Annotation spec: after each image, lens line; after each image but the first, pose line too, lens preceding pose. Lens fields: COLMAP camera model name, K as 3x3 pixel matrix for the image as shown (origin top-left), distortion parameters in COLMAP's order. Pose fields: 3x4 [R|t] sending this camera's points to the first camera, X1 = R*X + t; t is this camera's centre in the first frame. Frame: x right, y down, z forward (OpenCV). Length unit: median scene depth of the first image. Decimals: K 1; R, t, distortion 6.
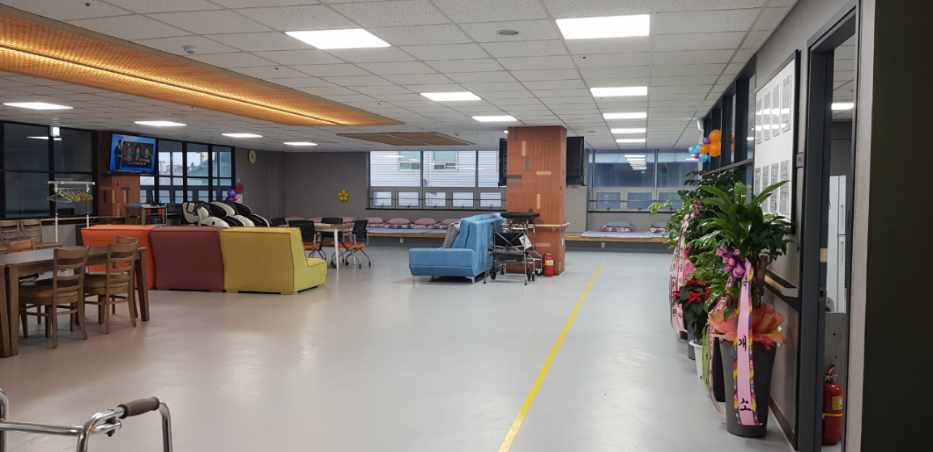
lens RADIAL K [[732.9, 0, 466.0], [0, 732.9, 226.4], [0, 0, 1]] dist [0.000620, -0.000015]
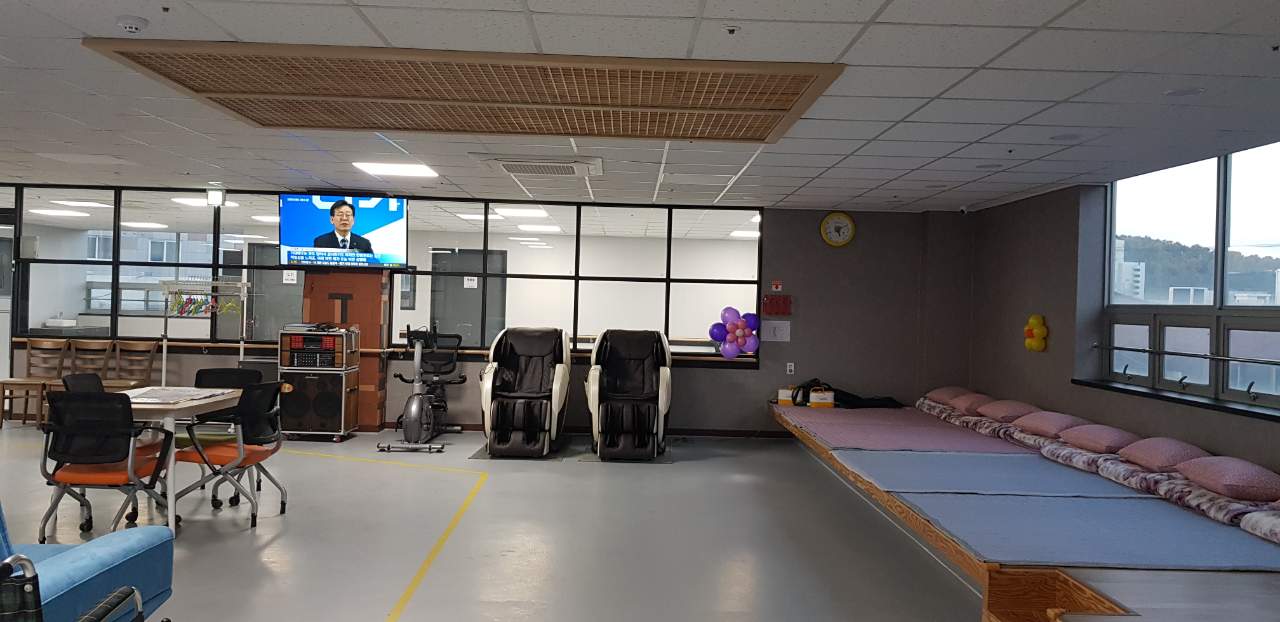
lens RADIAL K [[1005.5, 0, 639.0], [0, 1005.5, 310.5], [0, 0, 1]] dist [0.000620, -0.000015]
pose [[0.245773, 0.003081, -0.969323, 0.219844], [-0.075698, 0.997002, -0.016025, -0.035158], [0.966367, 0.077314, 0.245269, 0.785484]]
